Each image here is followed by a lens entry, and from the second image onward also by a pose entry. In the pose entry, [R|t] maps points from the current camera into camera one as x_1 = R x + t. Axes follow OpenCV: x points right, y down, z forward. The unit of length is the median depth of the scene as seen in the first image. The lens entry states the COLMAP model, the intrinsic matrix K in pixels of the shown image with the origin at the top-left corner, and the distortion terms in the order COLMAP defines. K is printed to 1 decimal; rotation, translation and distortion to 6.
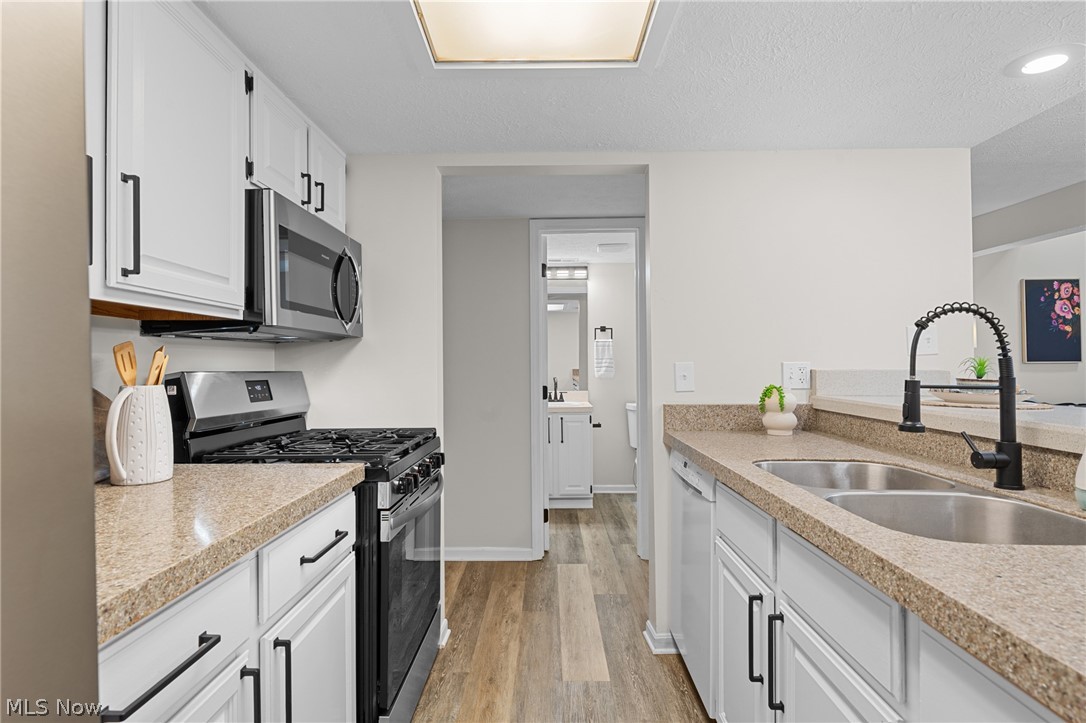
lens RADIAL K [[565.3, 0, 543.0], [0, 565.3, 361.5], [0, 0, 1]] dist [0.000941, 0.000160]
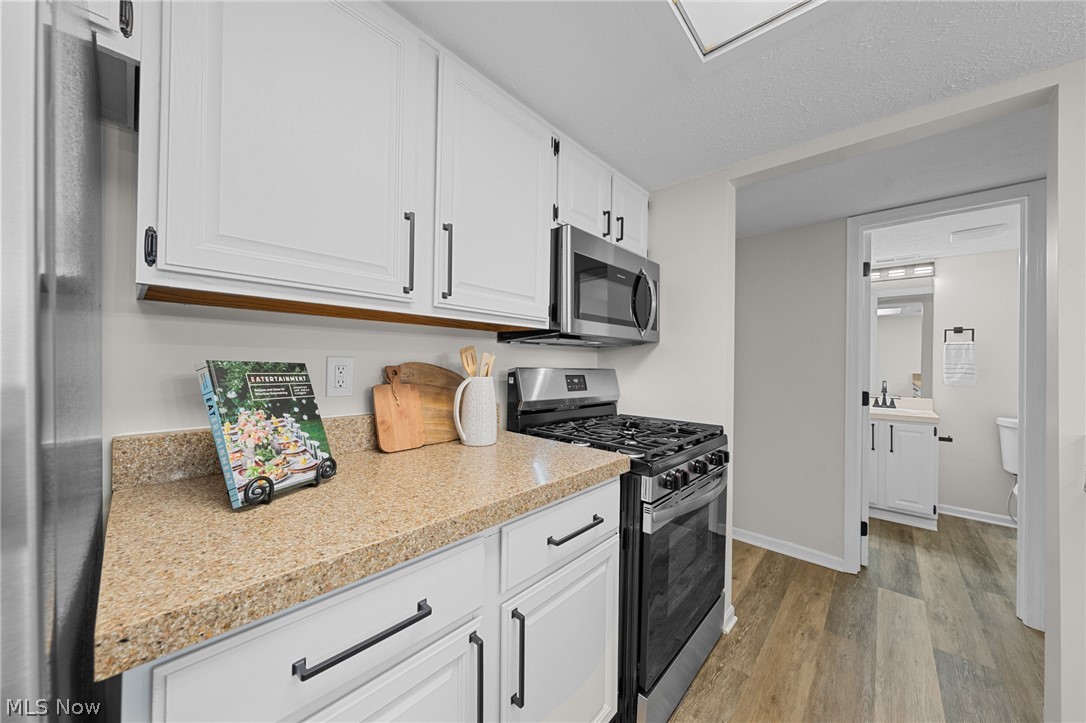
lens RADIAL K [[380.0, 0, 537.4], [0, 380.0, 360.8], [0, 0, 1]] dist [-0.003658, 0.000388]
pose [[0.742362, 0.015114, -0.669828, 0.031714], [-0.016731, 0.999852, 0.004018, -0.002857], [0.669790, 0.008224, 0.742505, 0.261051]]
